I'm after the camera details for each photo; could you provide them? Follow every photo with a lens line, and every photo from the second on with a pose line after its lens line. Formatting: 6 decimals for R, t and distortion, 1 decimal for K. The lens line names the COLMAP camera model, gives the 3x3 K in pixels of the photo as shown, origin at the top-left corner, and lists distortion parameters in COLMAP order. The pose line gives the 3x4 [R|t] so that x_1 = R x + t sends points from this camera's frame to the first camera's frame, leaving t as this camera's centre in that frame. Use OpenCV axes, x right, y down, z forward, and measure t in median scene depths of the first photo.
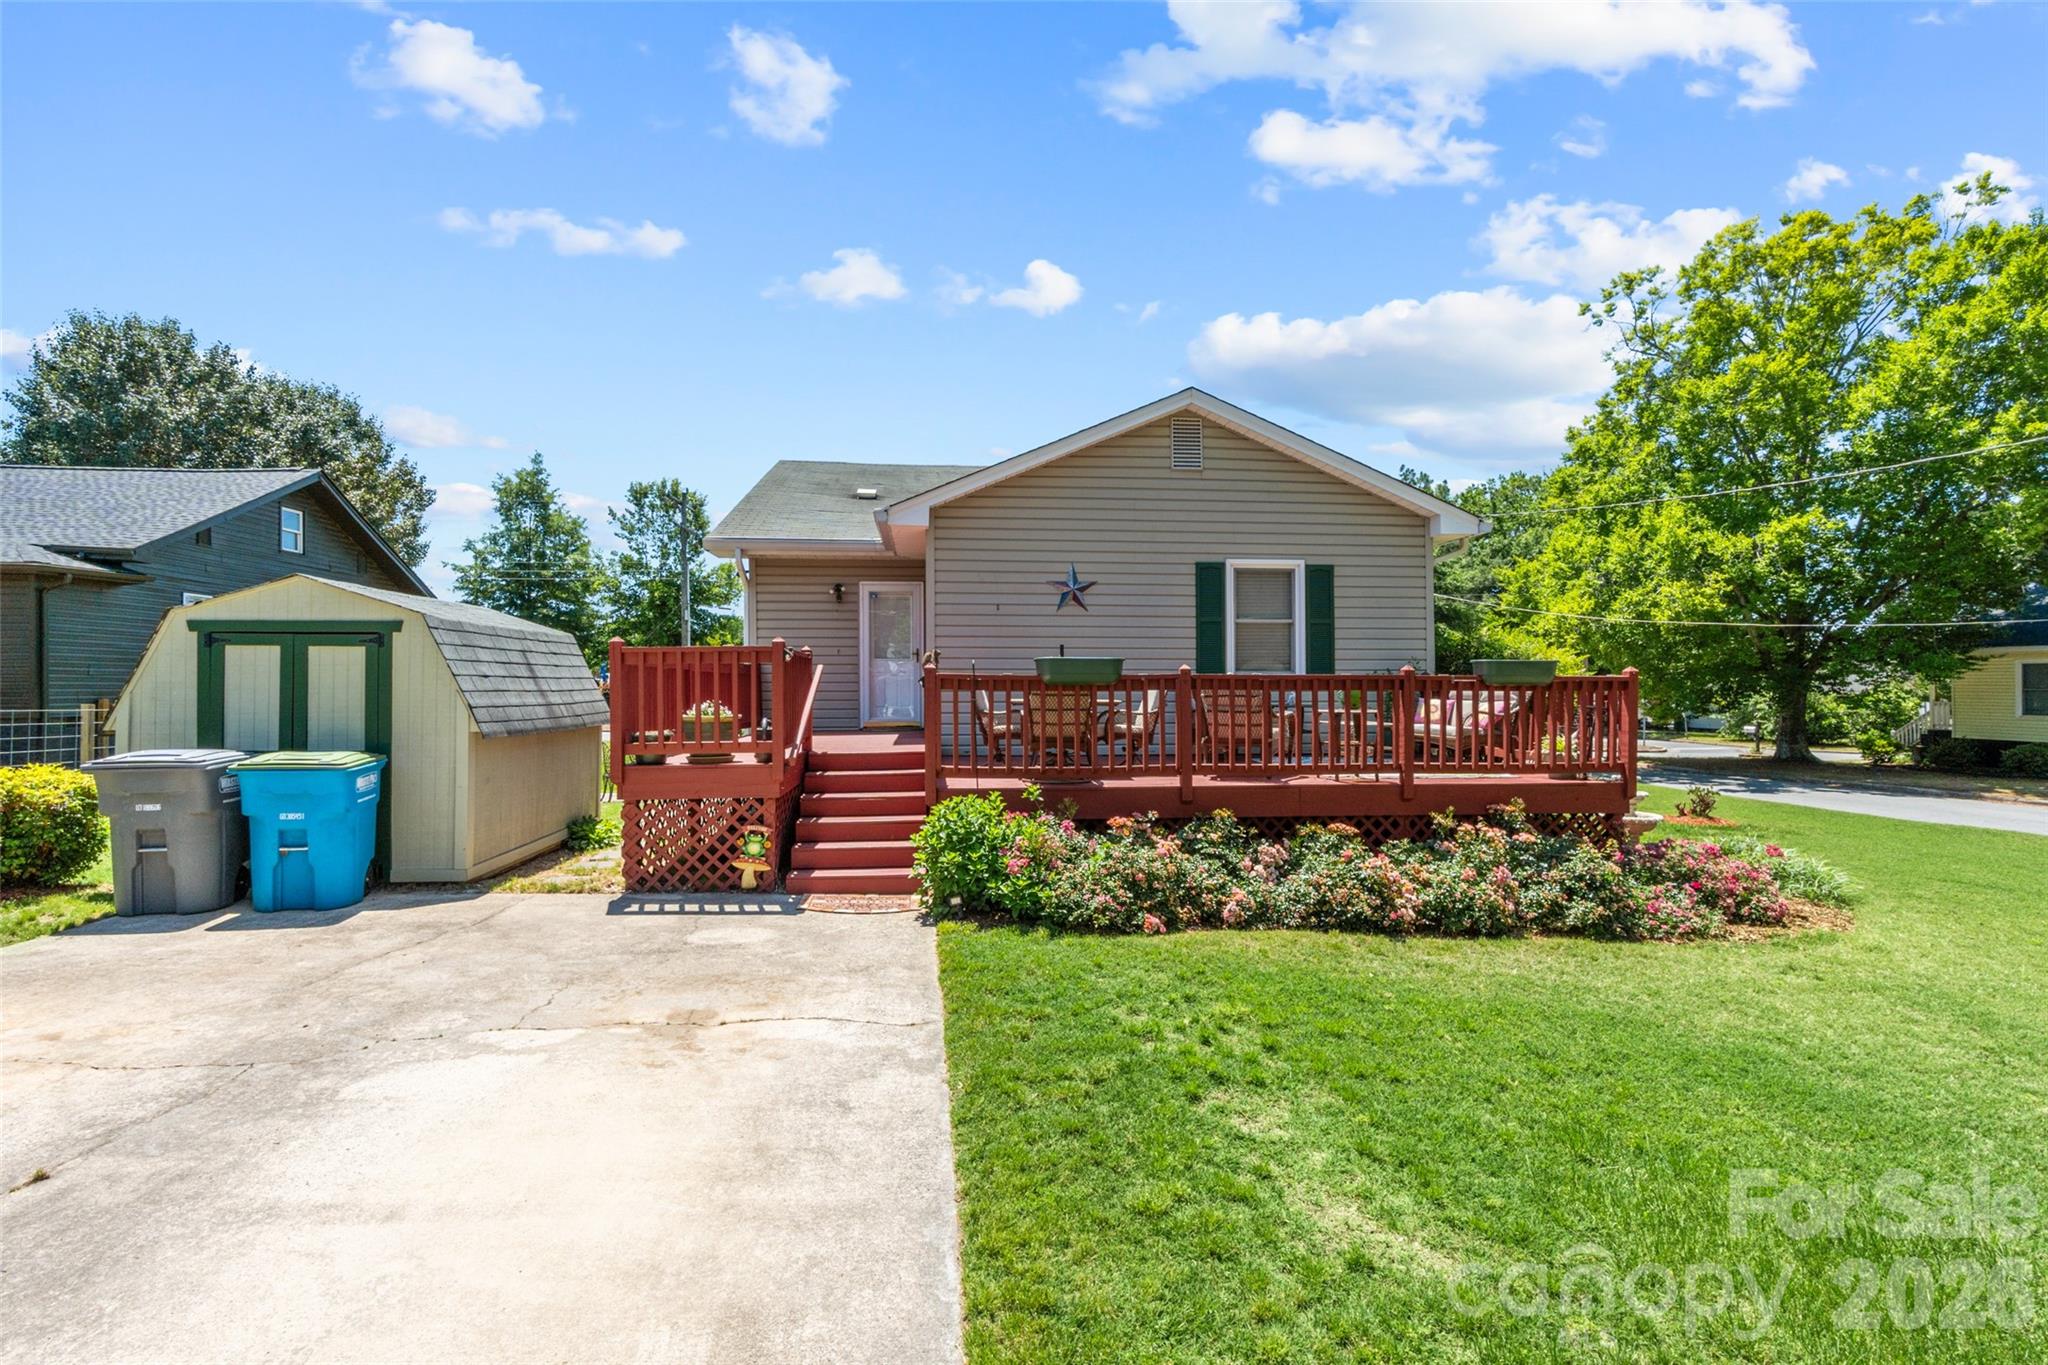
lens RADIAL K [[953.5, 0, 1026.6], [0, 953.5, 673.4], [0, 0, 1]] dist [0.002231, 0.000343]
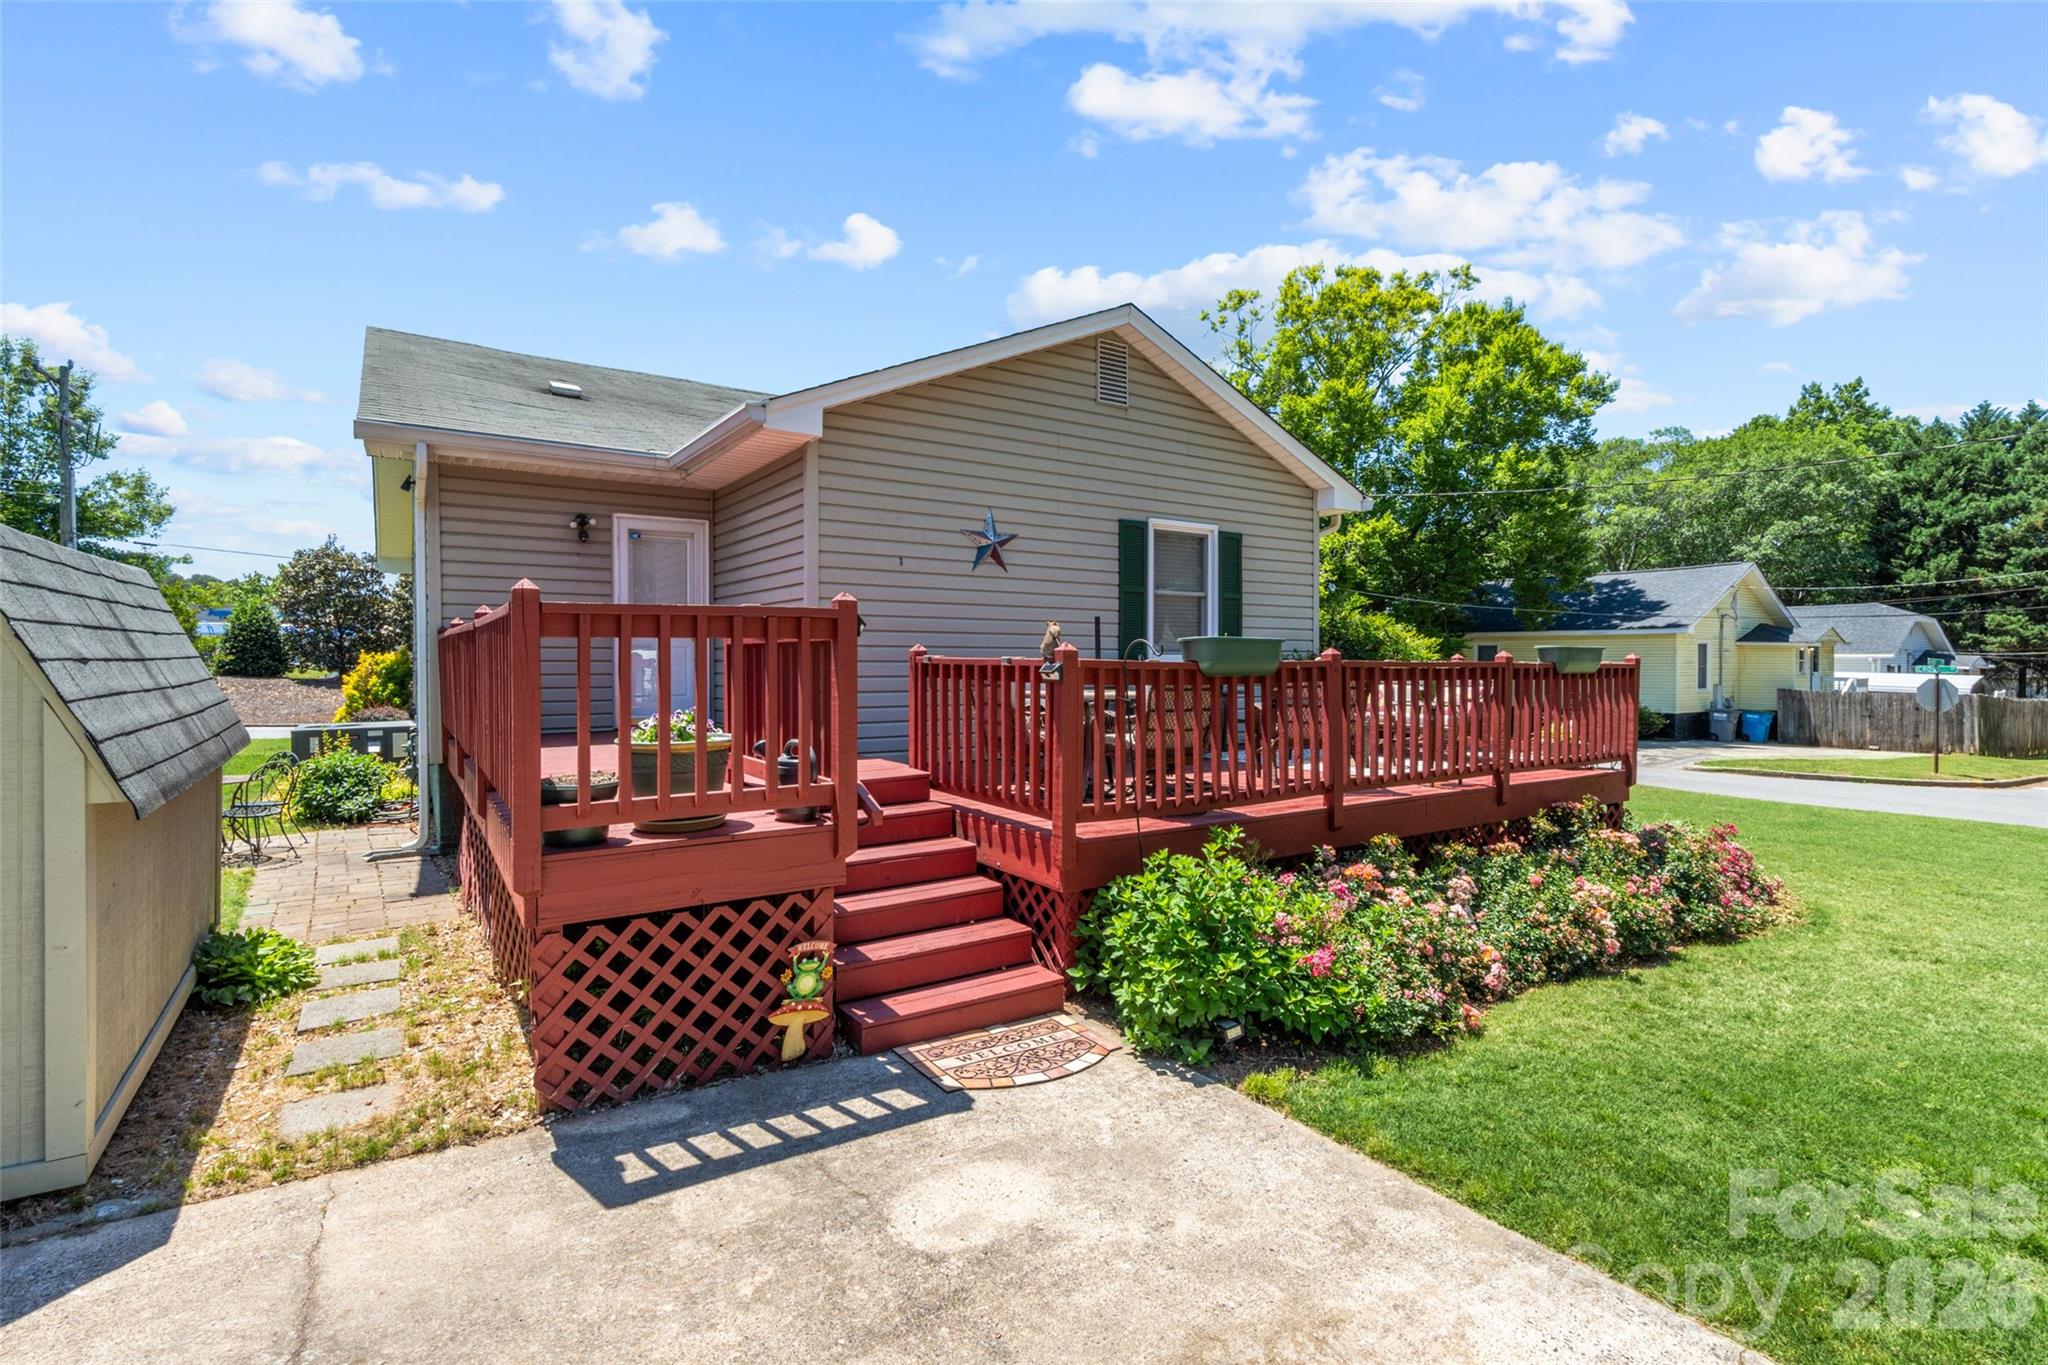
lens RADIAL K [[959.3, 0, 1035.4], [0, 959.3, 658.4], [0, 0, 1]] dist [-0.002944, 0.000085]
pose [[0.879192, 0.004132, 0.476450, -0.280274], [-0.011806, 0.999844, 0.013113, -0.006043], [-0.476322, -0.017154, 0.879104, 0.302550]]
